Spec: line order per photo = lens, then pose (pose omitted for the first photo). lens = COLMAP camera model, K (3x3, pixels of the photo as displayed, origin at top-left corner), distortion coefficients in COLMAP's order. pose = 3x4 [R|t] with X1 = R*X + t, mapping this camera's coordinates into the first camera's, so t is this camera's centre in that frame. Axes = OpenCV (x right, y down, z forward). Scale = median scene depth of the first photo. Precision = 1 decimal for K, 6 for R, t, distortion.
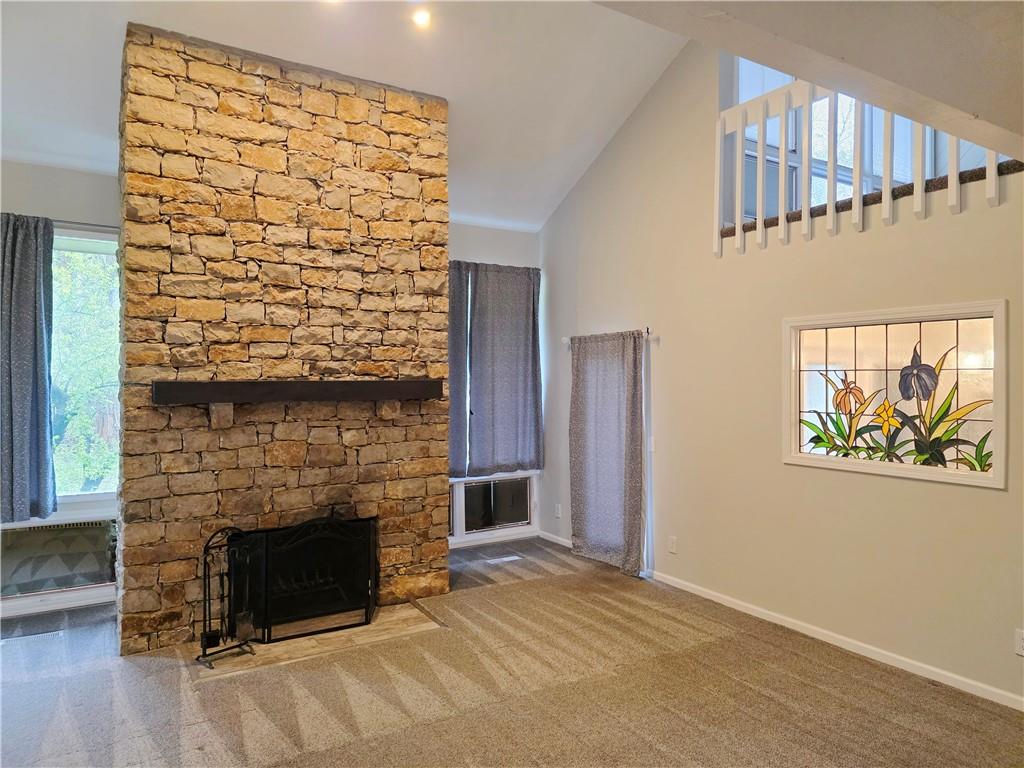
lens RADIAL K [[715.9, 0, 528.5], [0, 715.9, 378.0], [0, 0, 1]] dist [0.088260, -0.082190]
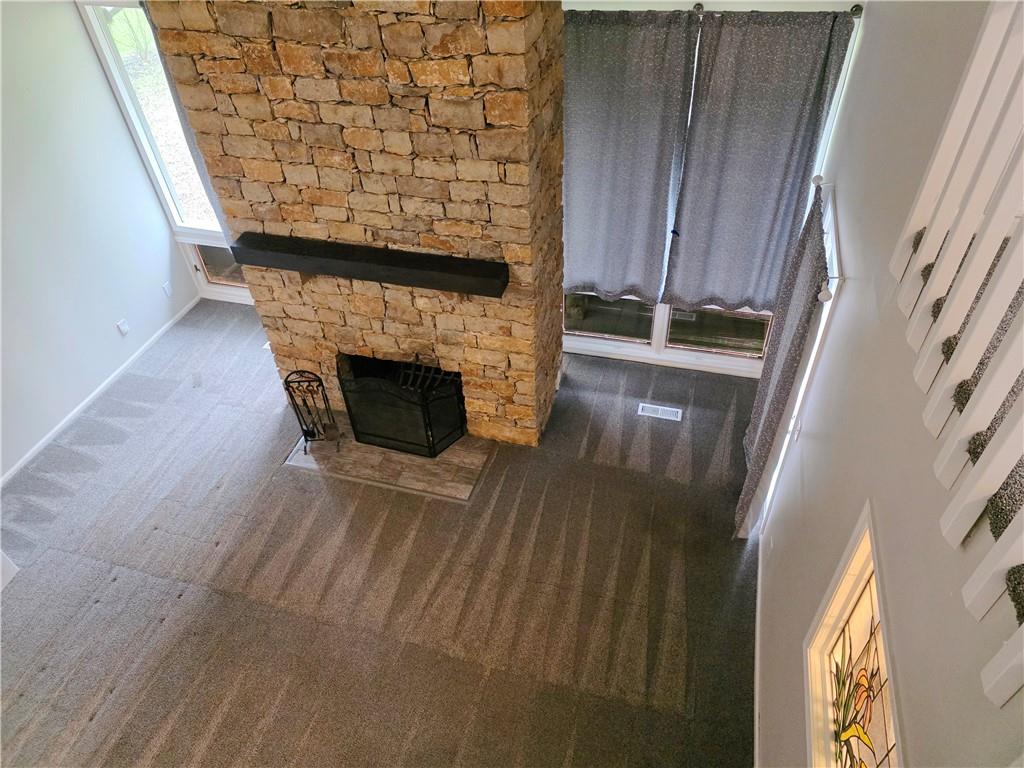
lens RADIAL K [[679.8, 0, 512.0], [0, 679.8, 384.0], [0, 0, 1]] dist [0.046761, -0.036633]
pose [[0.653022, 0.483252, -0.583121, 0.416600], [0.040080, 0.746829, 0.663807, -0.441250], [0.756277, -0.456852, 0.468327, 0.624129]]
